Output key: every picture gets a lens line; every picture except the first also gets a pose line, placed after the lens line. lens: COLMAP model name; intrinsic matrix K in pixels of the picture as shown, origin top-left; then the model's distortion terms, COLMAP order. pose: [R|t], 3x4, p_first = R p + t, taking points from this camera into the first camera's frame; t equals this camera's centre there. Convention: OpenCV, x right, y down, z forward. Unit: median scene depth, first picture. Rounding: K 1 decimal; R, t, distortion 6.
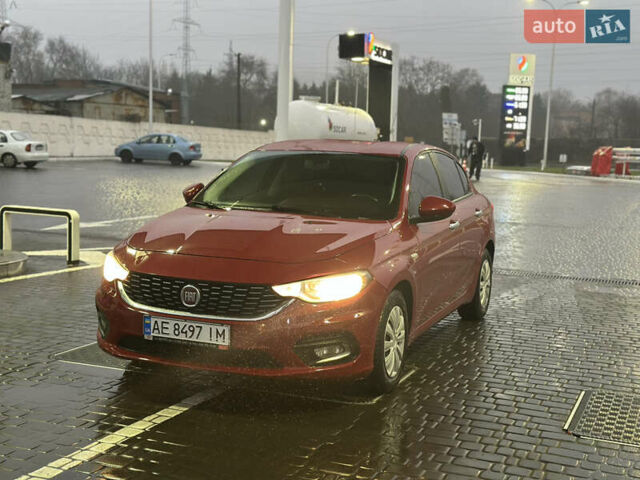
lens RADIAL K [[947.2, 0, 322.9], [0, 947.2, 240.2], [0, 0, 1]] dist [0.105416, 0.000000]
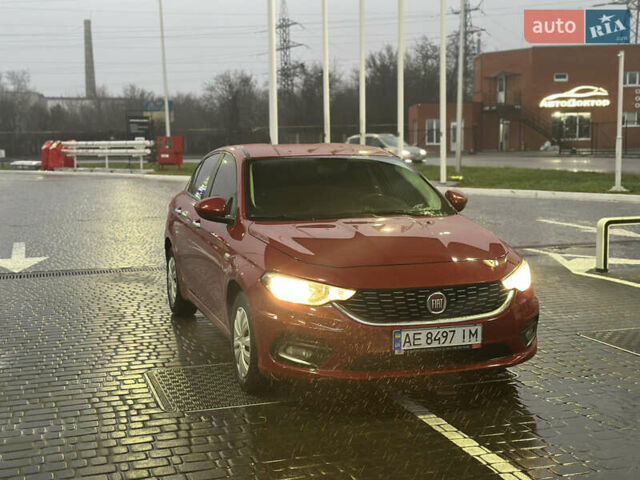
lens RADIAL K [[947.2, 0, 321.7], [0, 947.2, 244.1], [0, 0, 1]] dist [0.105416, 0.000000]
pose [[0.718158, -0.109841, 0.687157, -0.907461], [0.099918, 0.993508, 0.054385, -0.070145], [-0.688670, 0.029603, 0.724471, 0.347717]]
